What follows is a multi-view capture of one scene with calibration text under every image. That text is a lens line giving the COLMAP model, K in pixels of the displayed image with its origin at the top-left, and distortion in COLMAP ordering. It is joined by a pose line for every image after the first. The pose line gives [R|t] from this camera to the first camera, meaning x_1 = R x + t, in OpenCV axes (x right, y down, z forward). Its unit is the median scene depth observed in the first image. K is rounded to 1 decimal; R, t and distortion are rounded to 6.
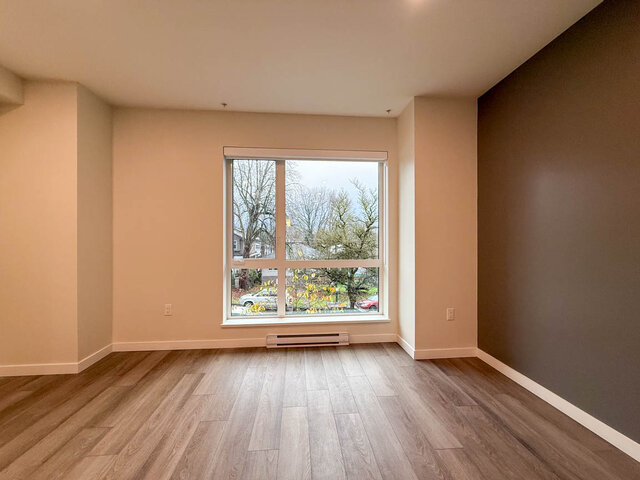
lens RADIAL K [[258.2, 0, 320.0], [0, 258.2, 240.0], [0, 0, 1]] dist [0.000798, 0.000038]
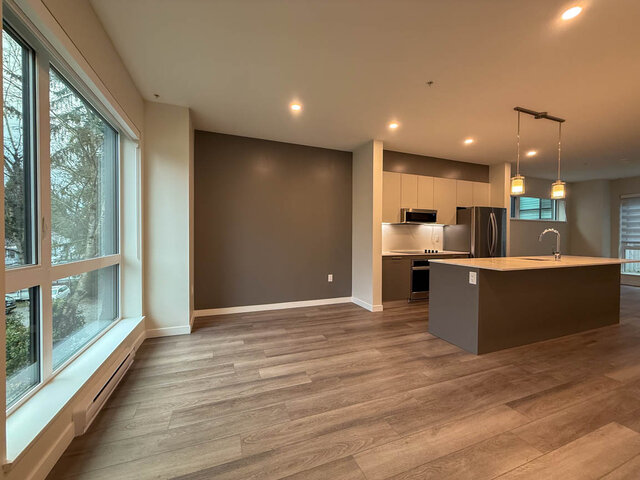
lens RADIAL K [[254.3, 0, 320.0], [0, 254.3, 240.0], [0, 0, 1]] dist [0.001299, -0.000287]
pose [[-0.275879, -0.015571, 0.961066, -0.791675], [-0.010918, 0.999855, 0.013065, 0.018010], [-0.961130, -0.006889, -0.276009, 0.668513]]
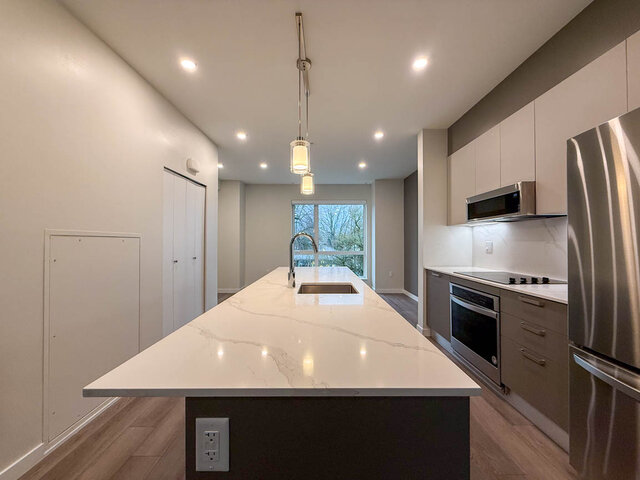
lens RADIAL K [[258.2, 0, 320.0], [0, 258.2, 240.0], [0, 0, 1]] dist [0.000798, 0.000038]
pose [[0.996143, -0.001443, -0.087734, 0.068015], [0.000747, 0.999968, -0.007963, 0.001137], [0.087742, 0.007867, 0.996112, -1.186669]]
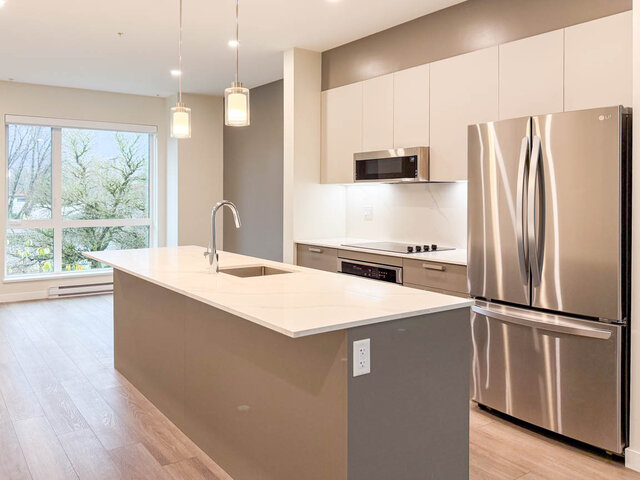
lens RADIAL K [[537.0, 0, 300.1], [0, 537.0, 203.3], [0, 0, 1]] dist [0.001159, -0.002801]
pose [[0.868740, -0.003610, 0.495256, -0.395449], [-0.004353, 0.999879, 0.014925, -0.031941], [-0.495250, -0.015122, 0.868619, -1.495418]]
